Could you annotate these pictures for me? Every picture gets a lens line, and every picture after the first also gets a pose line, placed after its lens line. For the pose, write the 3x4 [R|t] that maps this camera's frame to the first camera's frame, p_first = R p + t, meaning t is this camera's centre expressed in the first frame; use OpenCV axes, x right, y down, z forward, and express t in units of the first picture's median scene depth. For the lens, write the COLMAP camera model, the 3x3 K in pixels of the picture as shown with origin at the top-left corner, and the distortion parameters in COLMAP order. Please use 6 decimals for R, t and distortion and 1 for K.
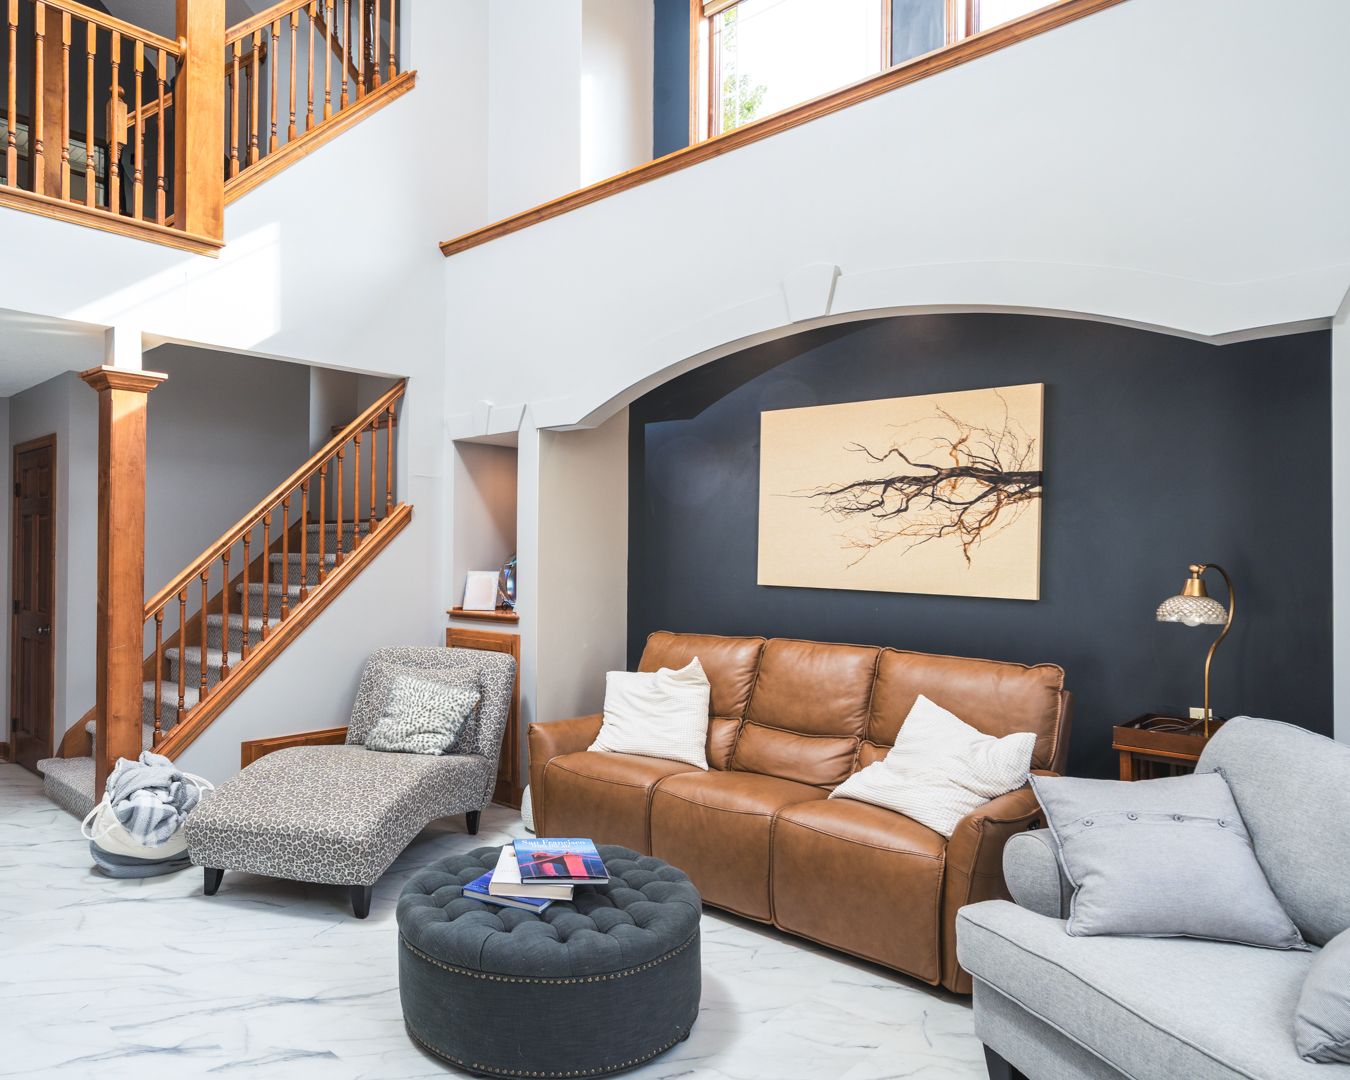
lens RADIAL K [[888.5, 0, 668.0], [0, 888.5, 543.9], [0, 0, 1]] dist [-0.000388, 0.002367]
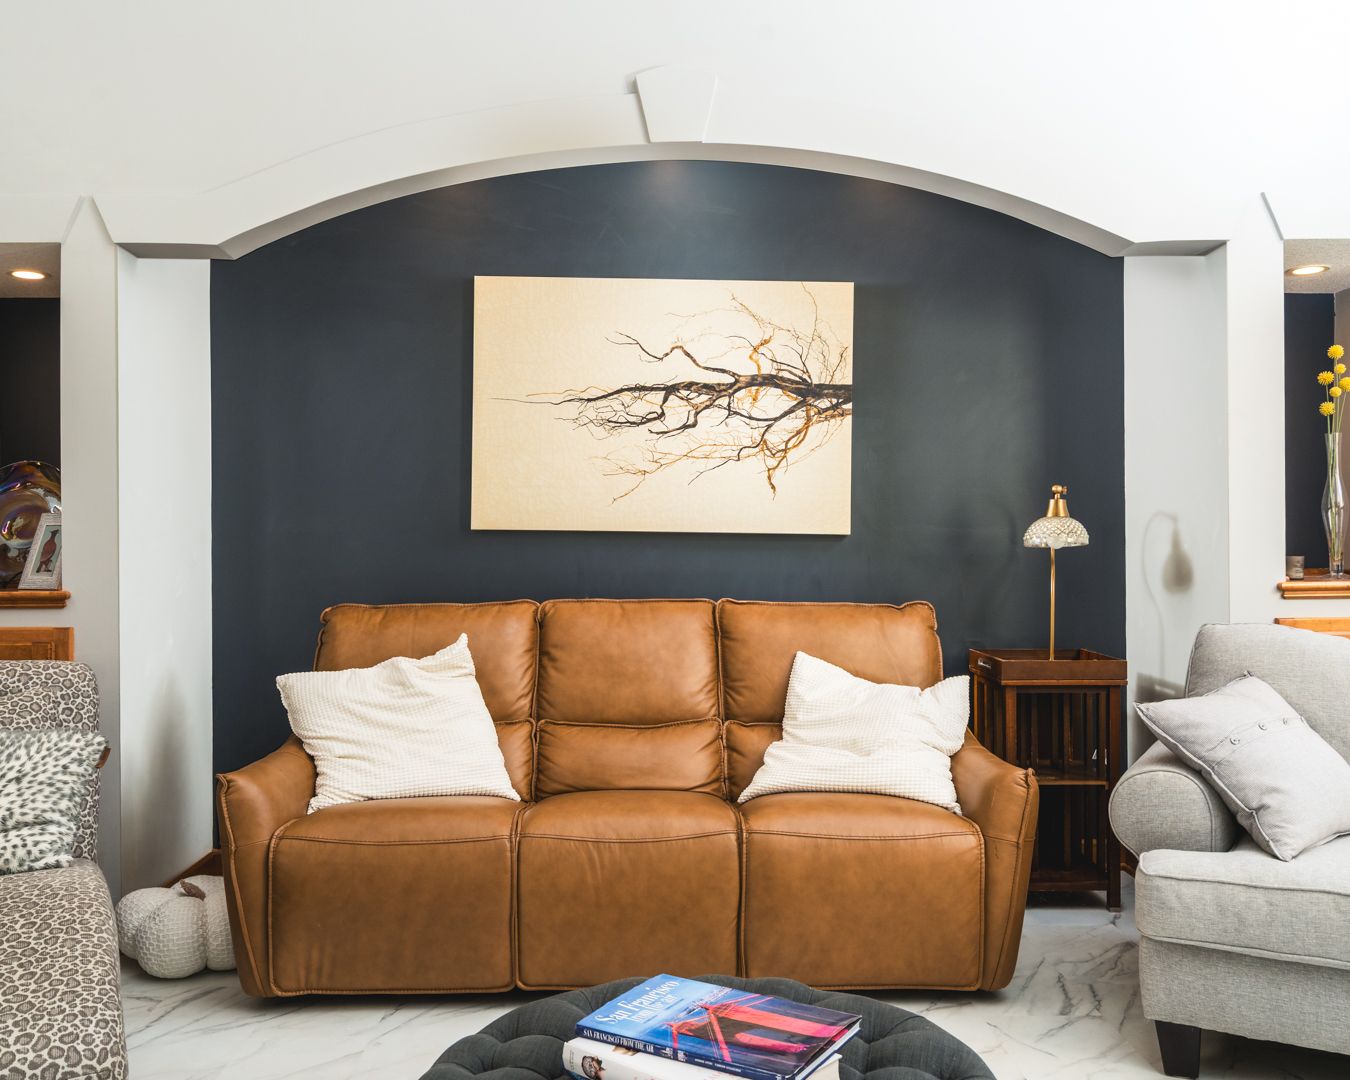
lens RADIAL K [[1084.2, 0, 679.3], [0, 1084.2, 536.6], [0, 0, 1]] dist [0.007473, 0.007803]
pose [[0.738827, -0.010846, 0.673808, -0.398170], [0.006617, 0.999939, 0.008841, 0.052467], [-0.673863, -0.002073, 0.738853, 0.322862]]
